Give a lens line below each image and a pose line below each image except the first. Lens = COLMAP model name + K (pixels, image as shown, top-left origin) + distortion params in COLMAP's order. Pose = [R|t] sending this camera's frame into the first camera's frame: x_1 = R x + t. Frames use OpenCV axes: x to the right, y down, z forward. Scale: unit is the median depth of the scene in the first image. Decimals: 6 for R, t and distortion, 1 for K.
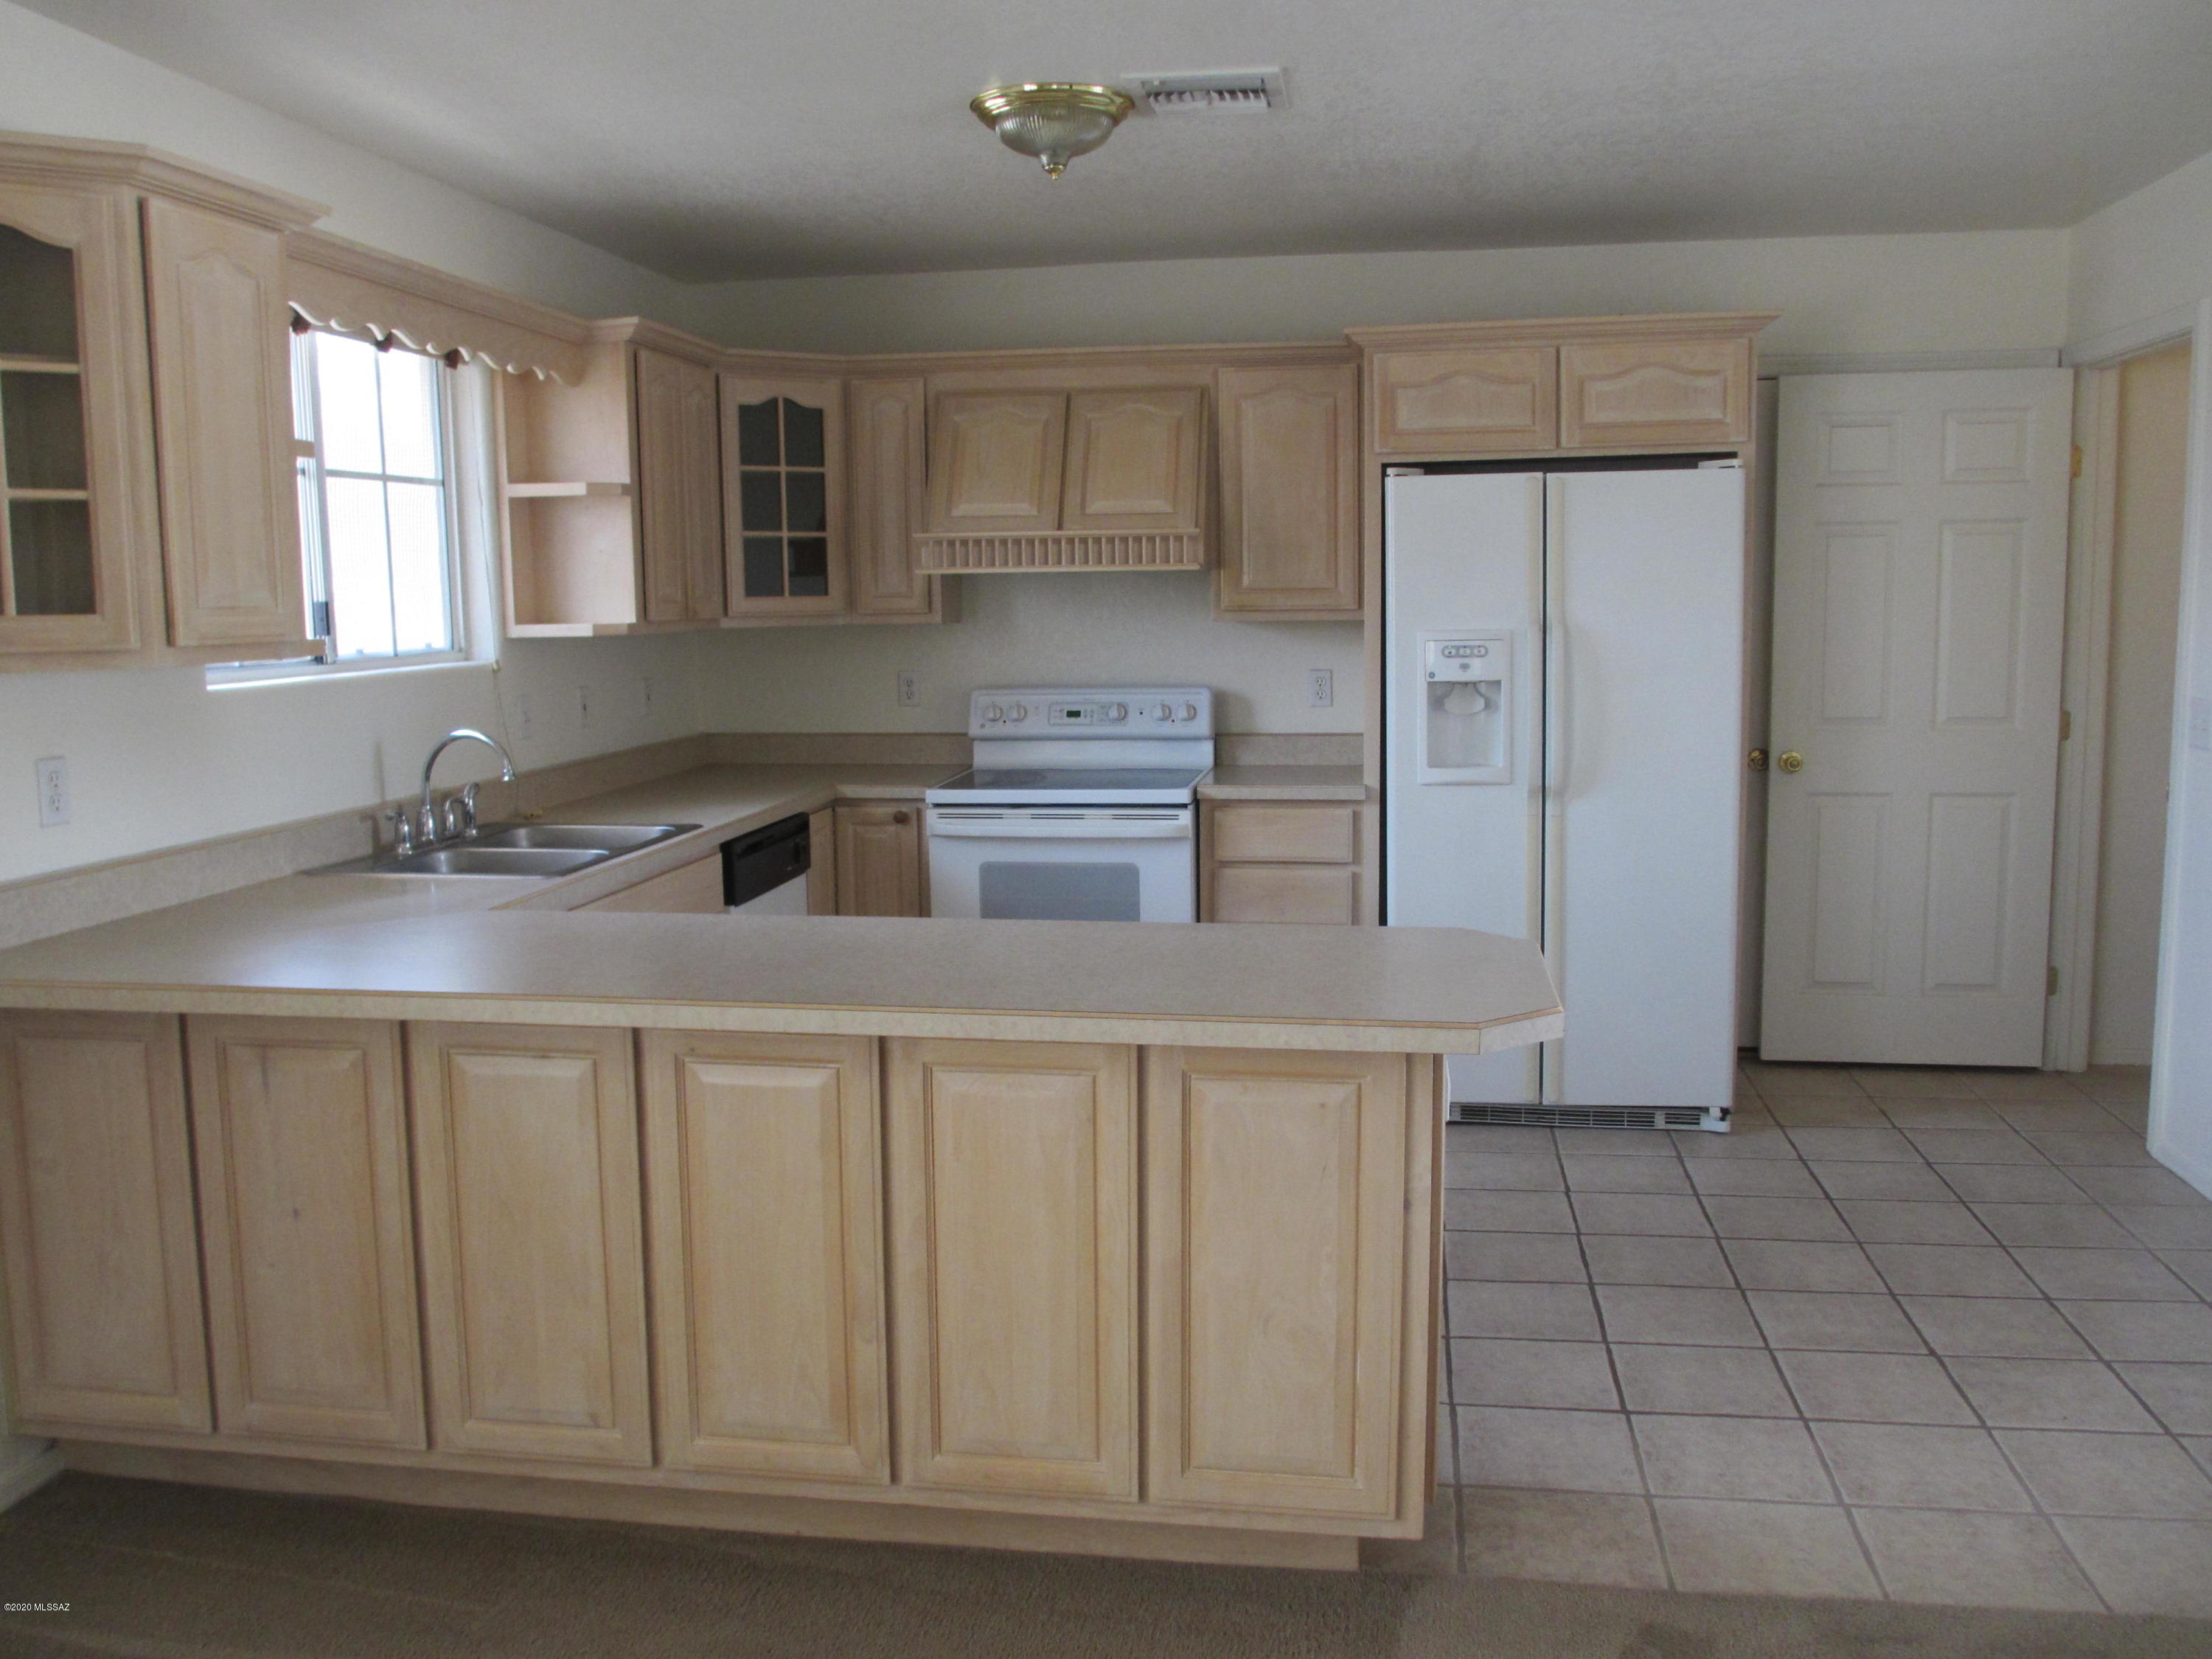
lens RADIAL K [[1866.5, 0, 1106.0], [0, 1866.5, 829.5], [0, 0, 1]] dist [-0.073457, 0.069198]
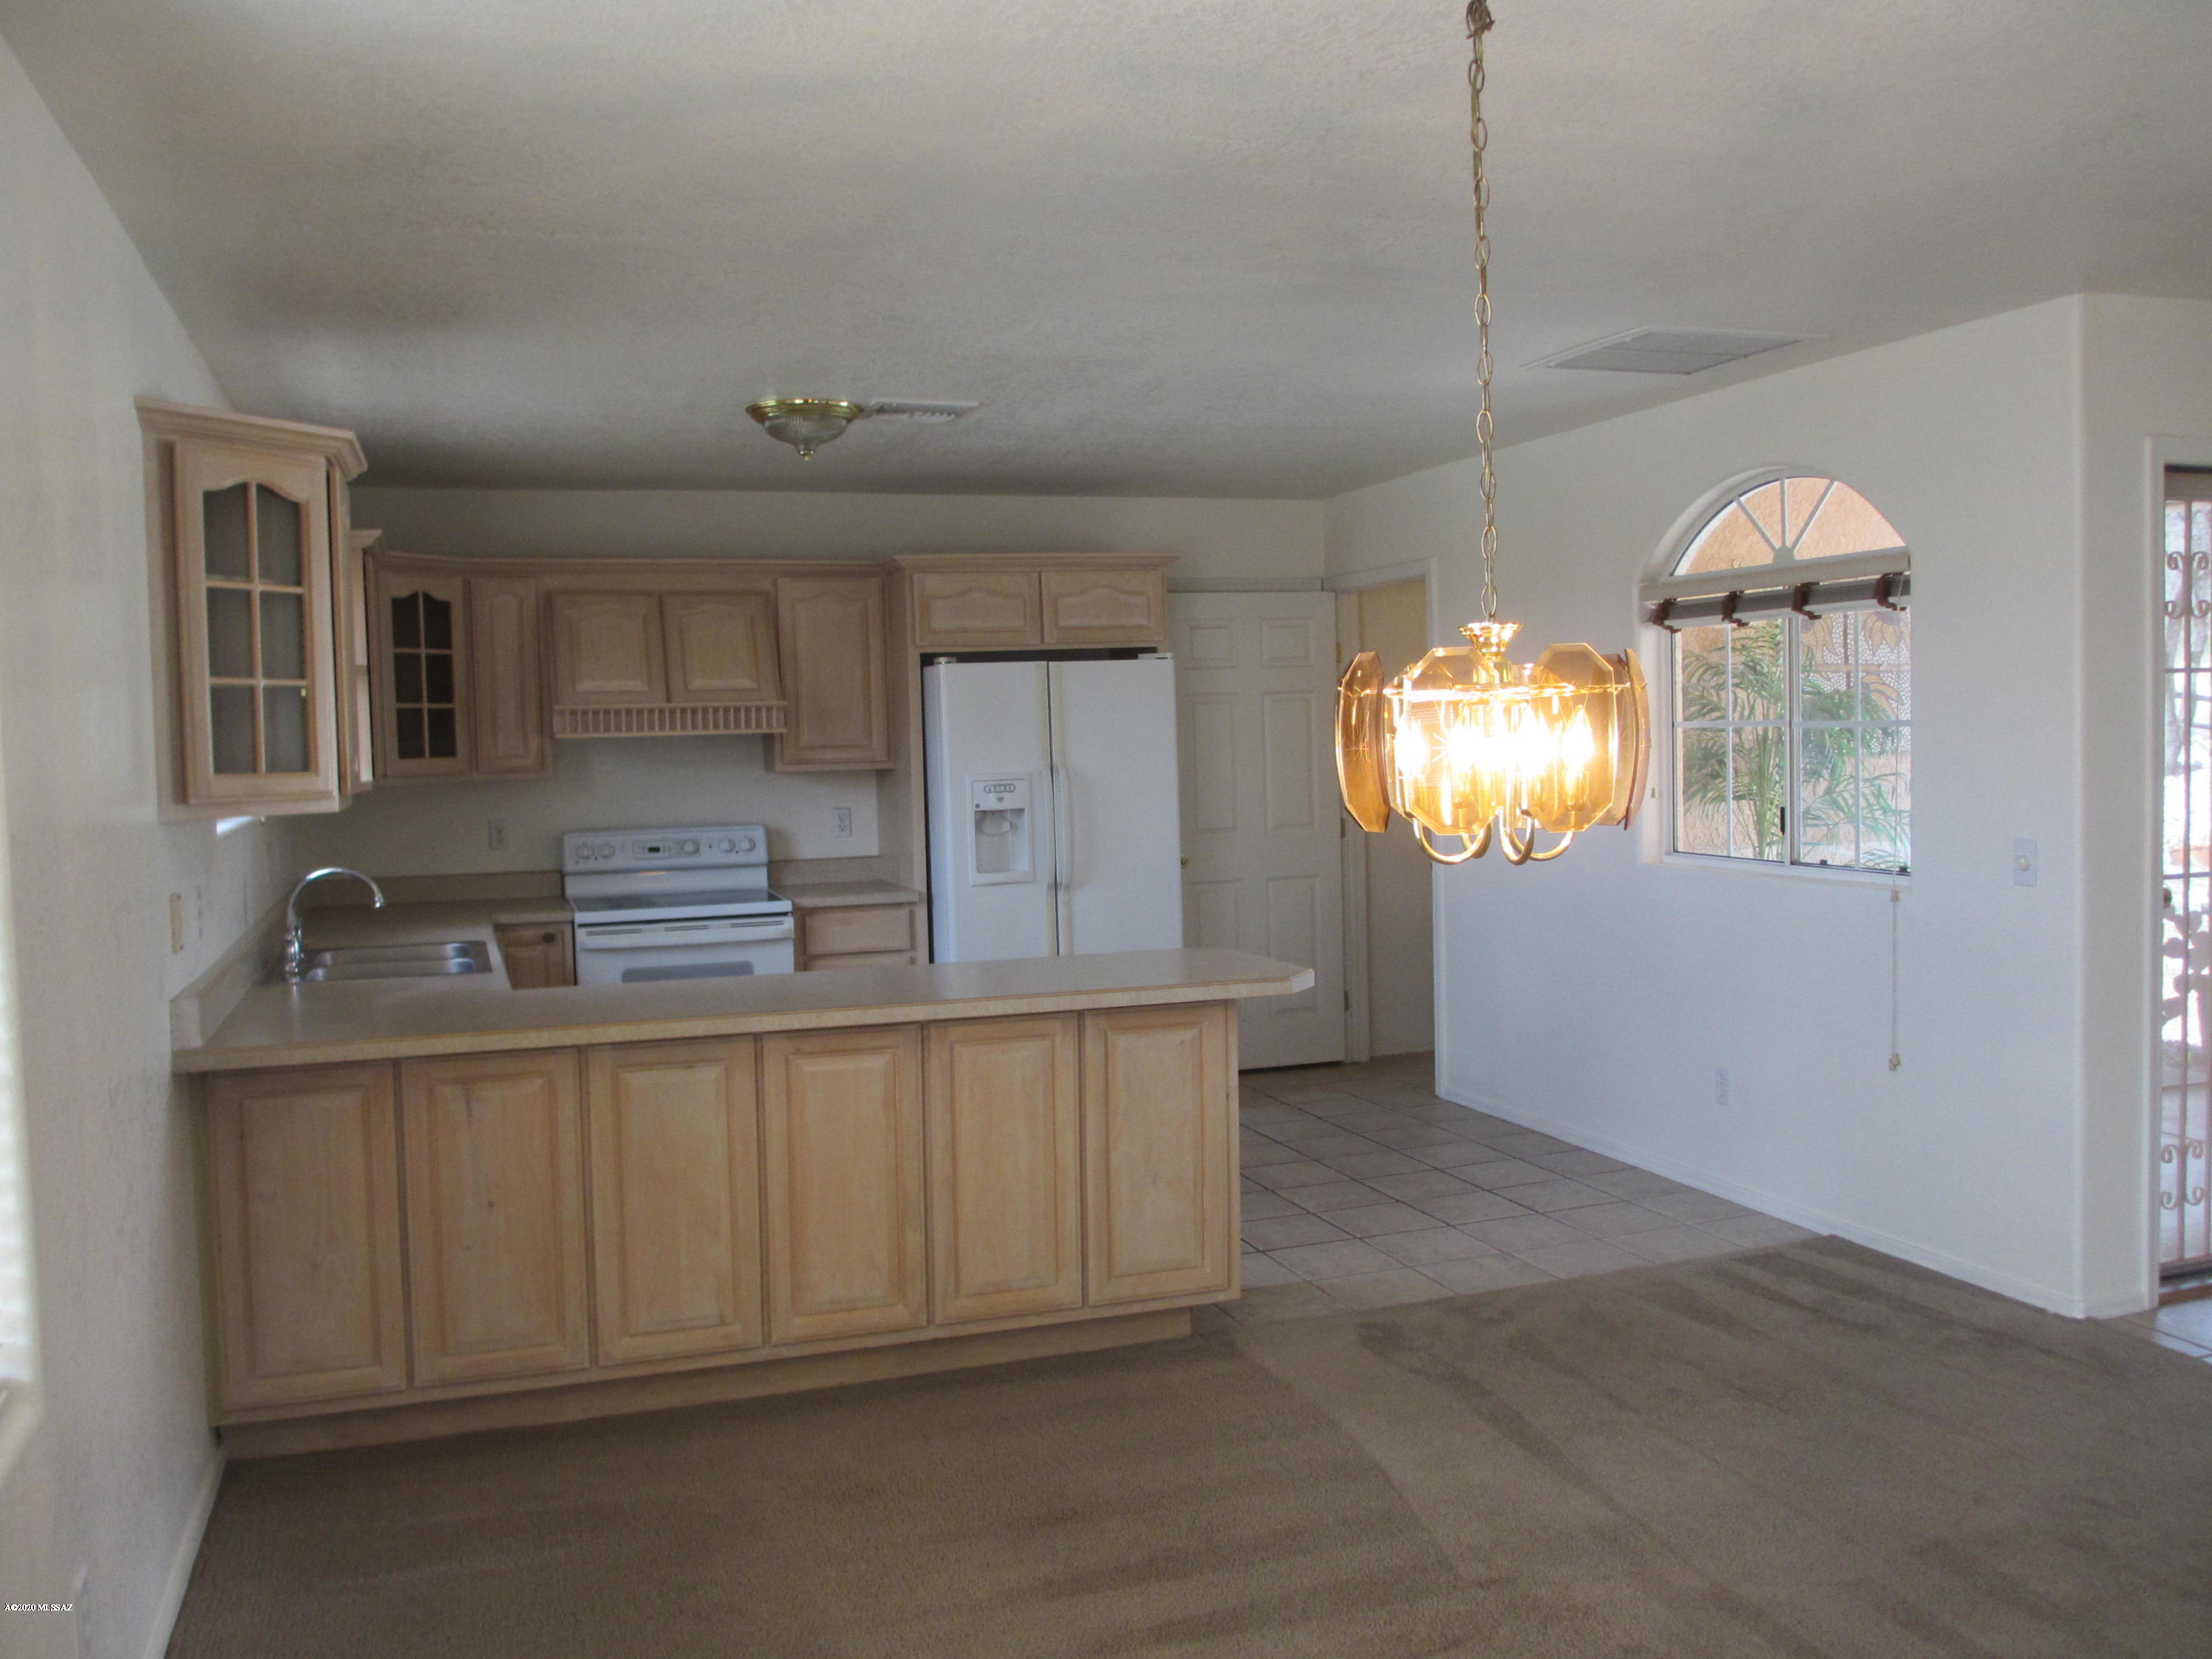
lens RADIAL K [[1866.5, 0, 1106.0], [0, 1866.5, 829.5], [0, 0, 1]] dist [-0.073457, 0.069198]
pose [[0.880837, -0.033845, 0.472209, -0.385919], [0.073138, 0.995195, -0.065099, 0.030727], [-0.467736, 0.091878, 0.879080, -0.255026]]
